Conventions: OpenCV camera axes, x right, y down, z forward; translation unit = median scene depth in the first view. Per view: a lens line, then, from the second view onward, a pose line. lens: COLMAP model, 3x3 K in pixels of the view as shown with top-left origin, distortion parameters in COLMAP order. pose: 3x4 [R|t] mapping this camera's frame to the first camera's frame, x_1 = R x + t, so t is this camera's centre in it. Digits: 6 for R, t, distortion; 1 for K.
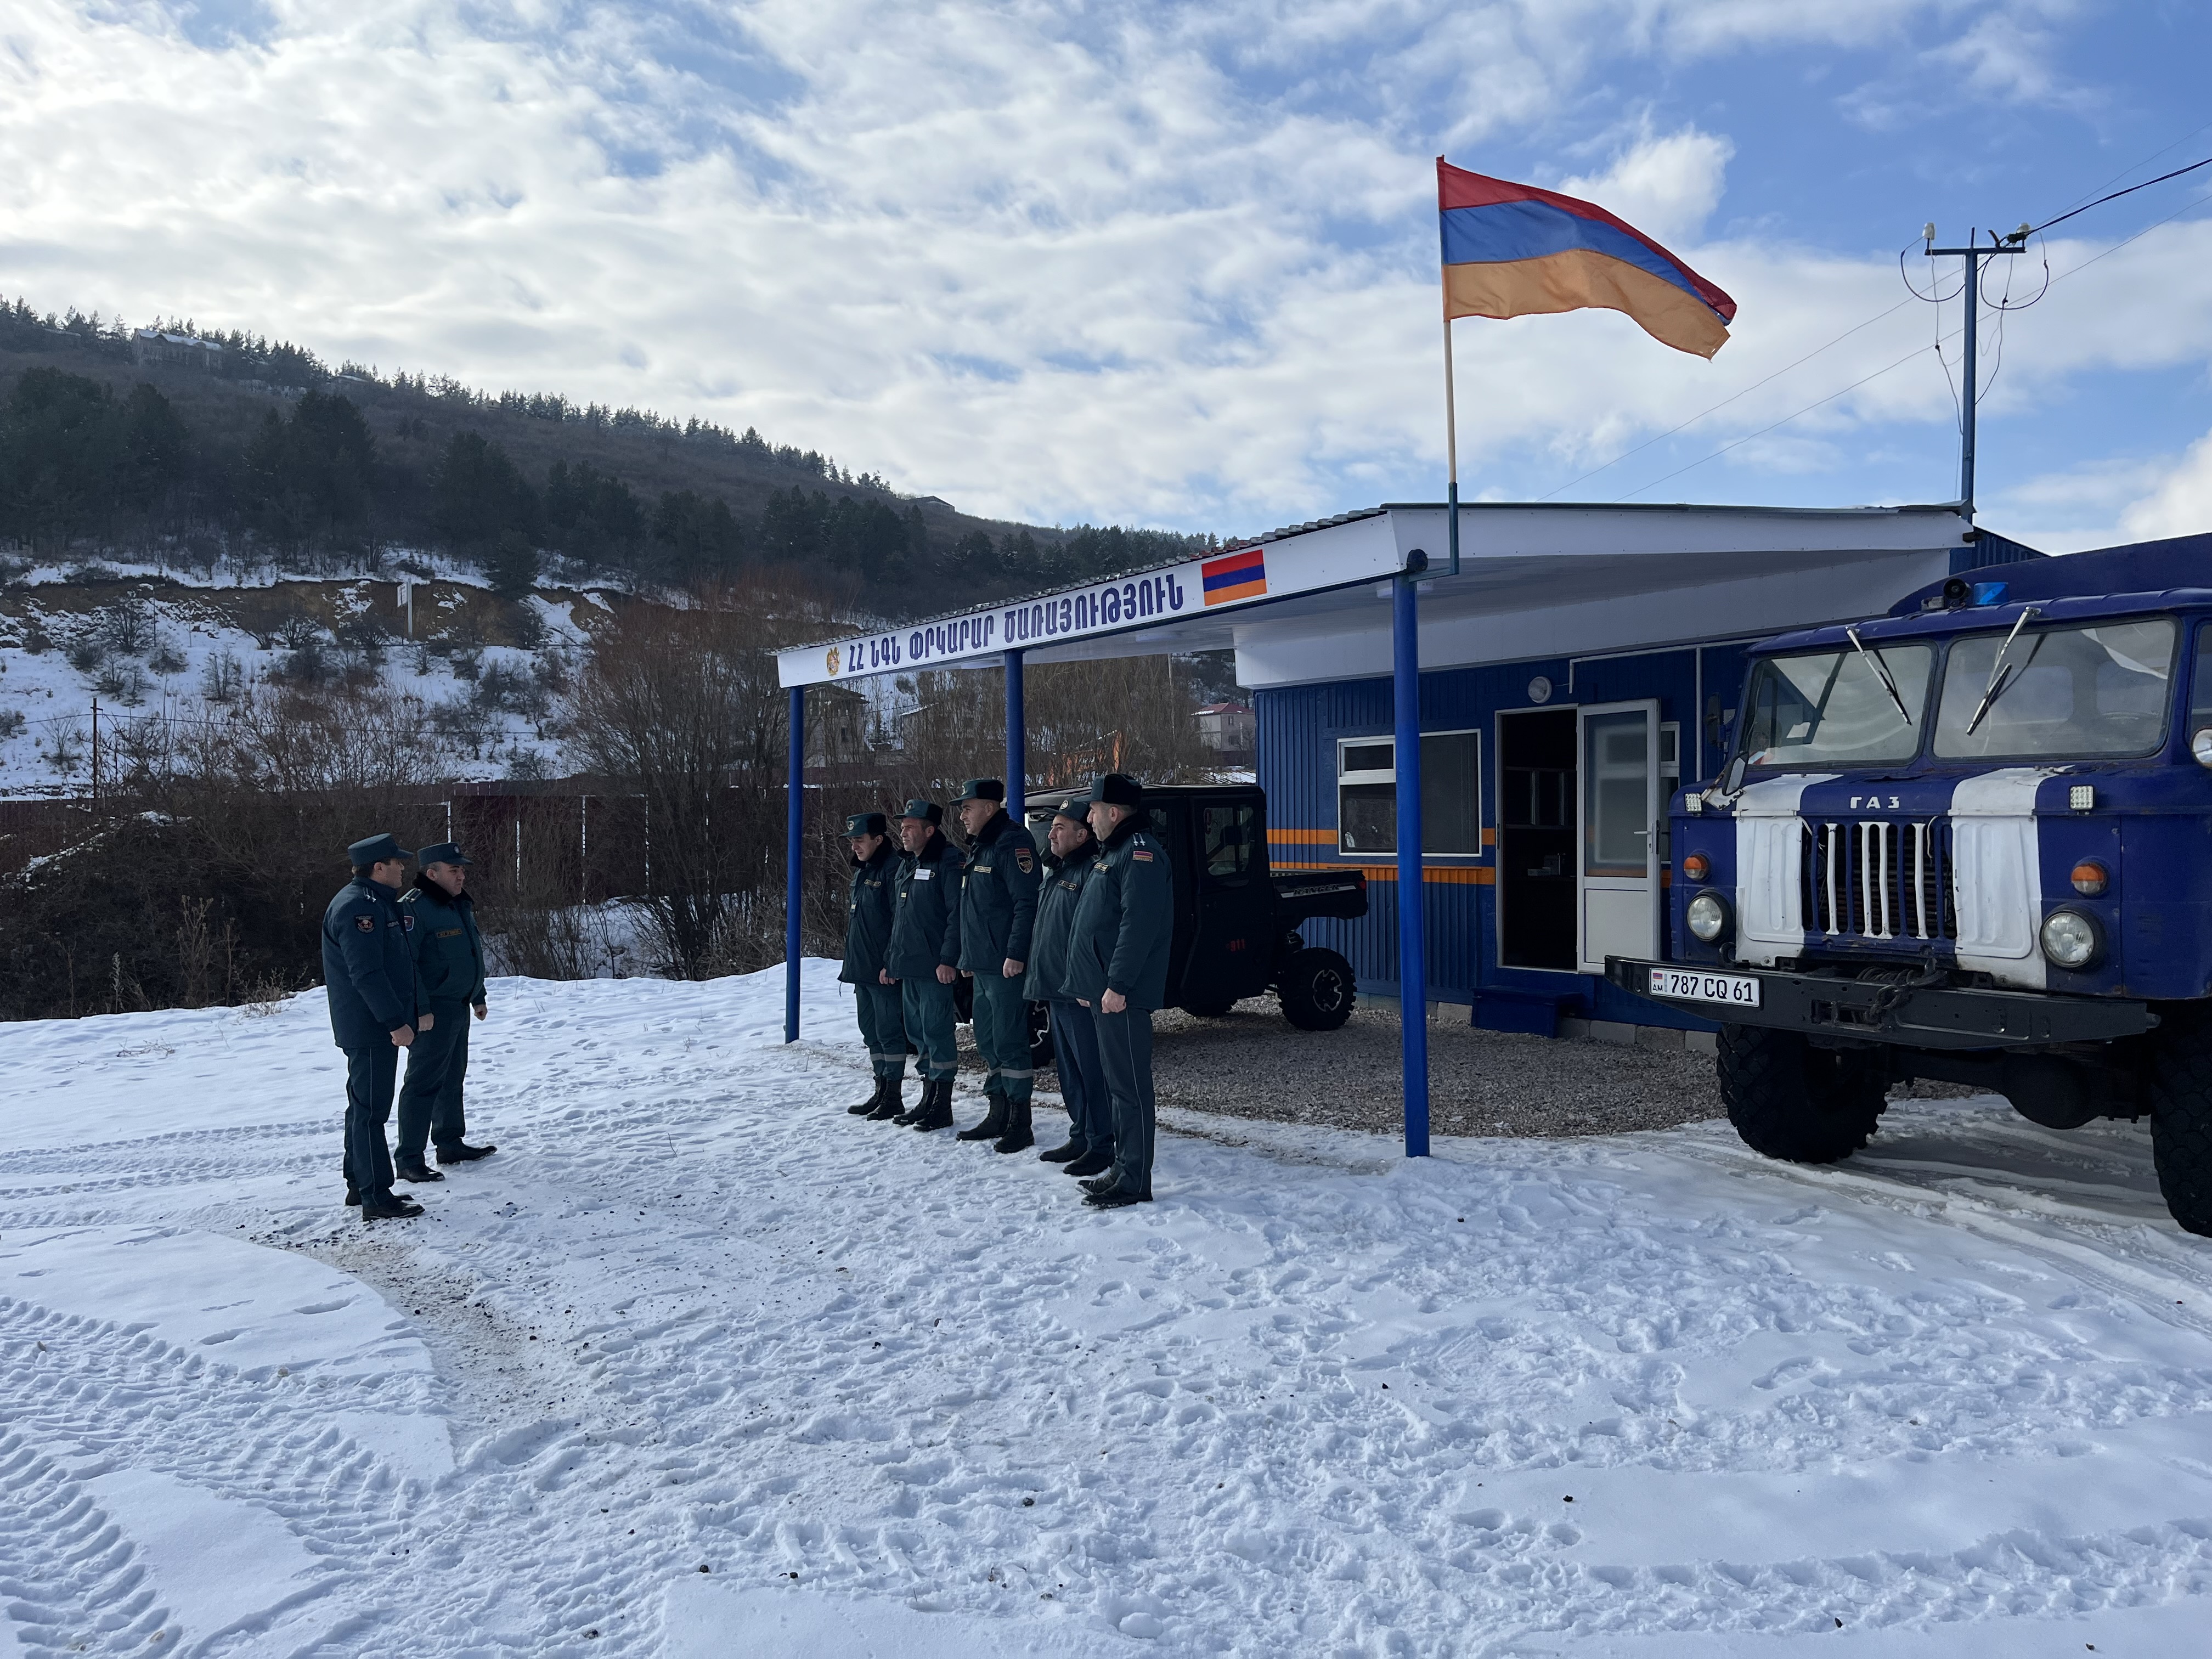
lens RADIAL K [[1698.4, 0, 1106.0], [0, 1698.4, 829.5], [0, 0, 1]] dist [0.045661, -0.076499]
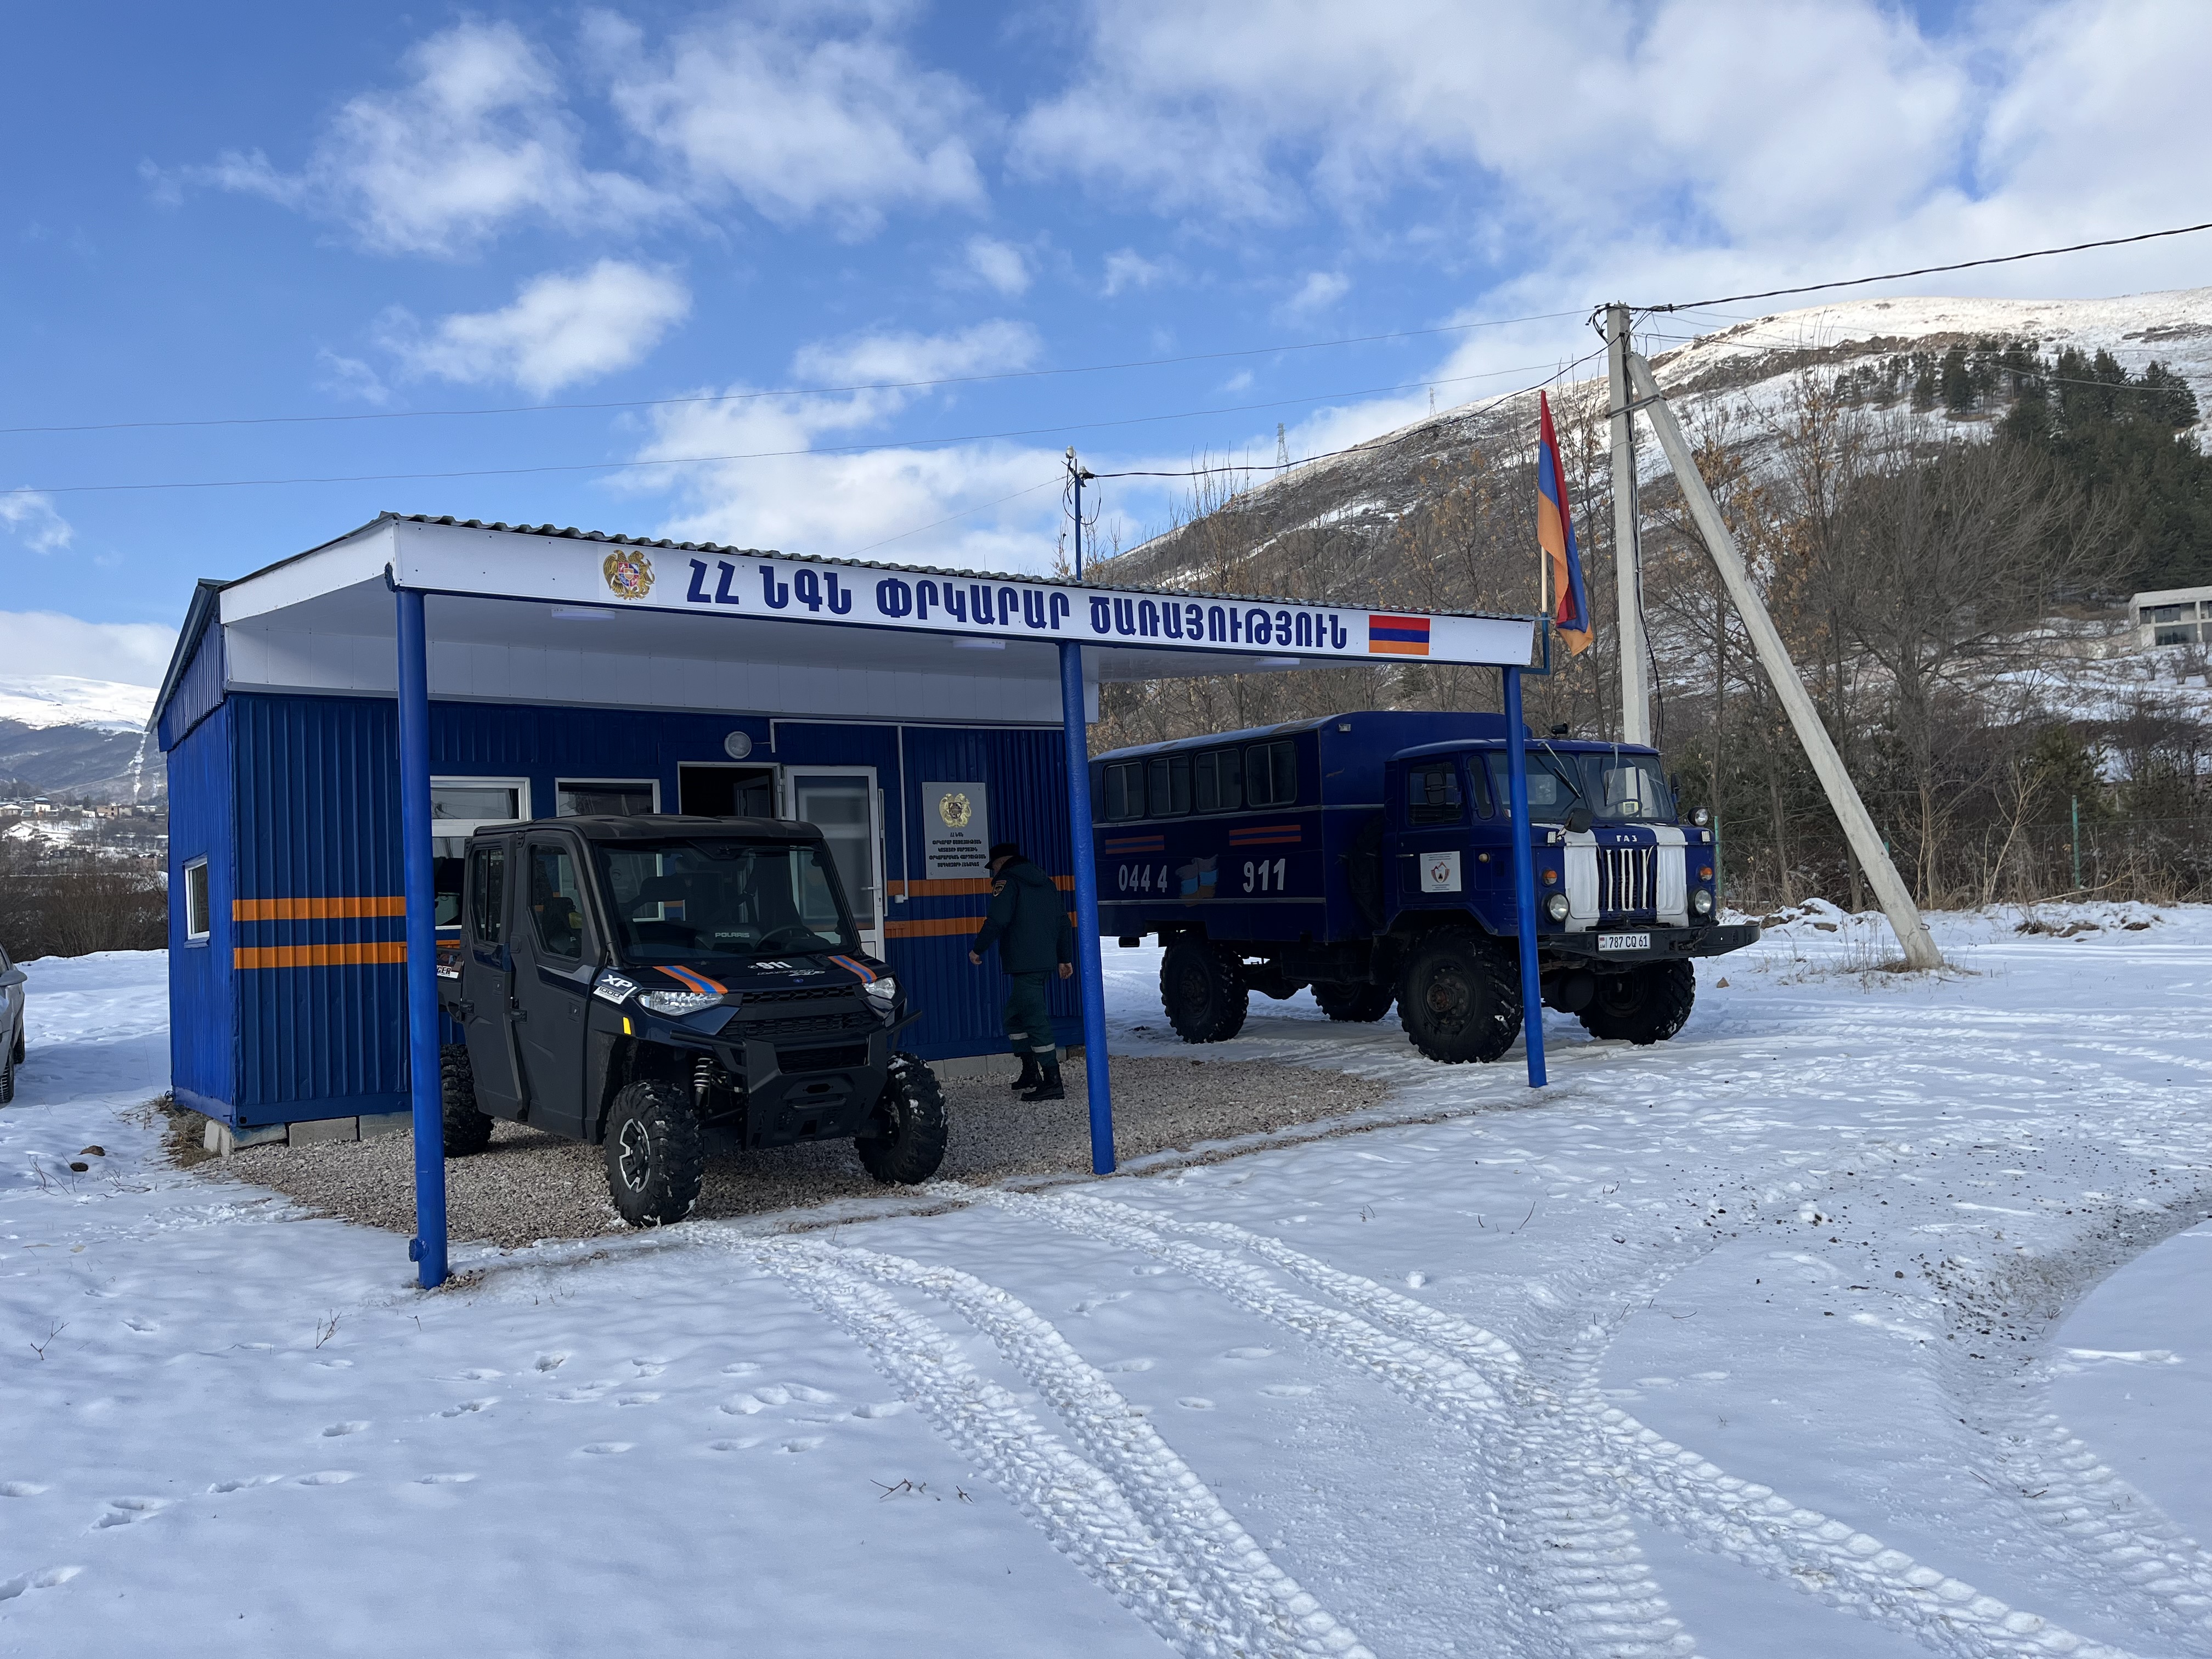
lens RADIAL K [[1673.0, 0, 1106.4], [0, 1673.0, 905.4], [0, 0, 1]] dist [0.067657, 0.000167]
pose [[0.011768, 0.010974, 0.999871, -0.976351], [0.036064, 0.999285, -0.011392, 0.039865], [-0.999280, 0.036193, 0.011363, 1.077505]]
